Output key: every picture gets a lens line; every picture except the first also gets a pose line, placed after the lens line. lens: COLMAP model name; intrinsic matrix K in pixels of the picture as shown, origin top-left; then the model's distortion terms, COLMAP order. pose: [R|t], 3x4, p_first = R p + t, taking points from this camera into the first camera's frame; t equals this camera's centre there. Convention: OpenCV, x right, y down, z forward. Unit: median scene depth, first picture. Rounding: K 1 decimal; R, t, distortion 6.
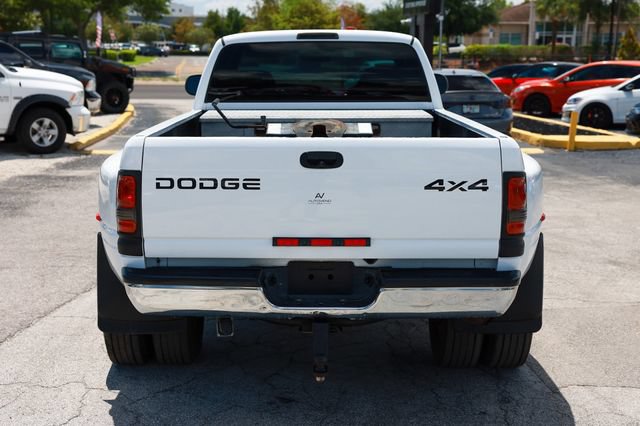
lens RADIAL K [[853.3, 0, 349.5], [0, 853.3, 215.8], [0, 0, 1]] dist [0.099571, -0.012460]
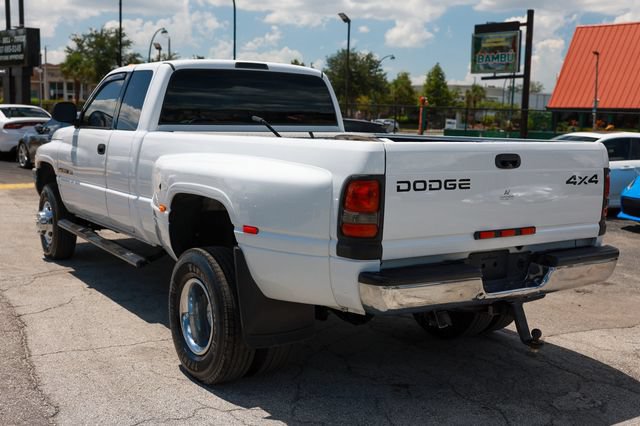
lens RADIAL K [[703.8, 0, 320.0], [0, 703.8, 213.0], [0, 0, 1]] dist [-0.015280, -0.009409]
pose [[0.849486, -0.055181, 0.524717, -0.743087], [0.075516, 0.996993, -0.017409, 0.001638], [-0.522178, 0.054413, 0.851099, 0.326339]]
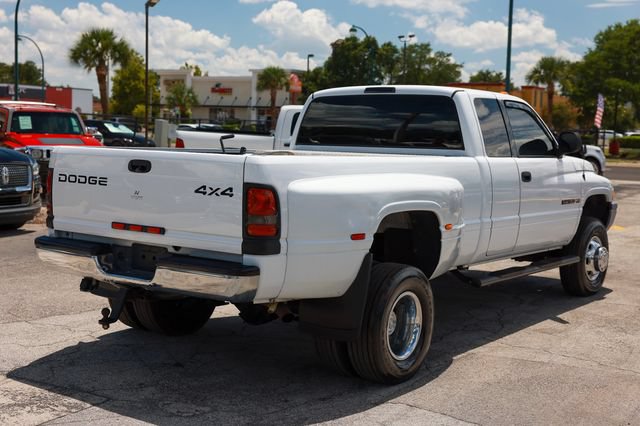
lens RADIAL K [[853.3, 0, 349.5], [0, 853.3, 215.8], [0, 0, 1]] dist [0.099571, -0.012460]
pose [[0.813974, 0.071609, -0.576470, 1.005983], [-0.126710, 0.990364, -0.055892, 0.044675], [0.566913, 0.118539, 0.815204, 0.098963]]
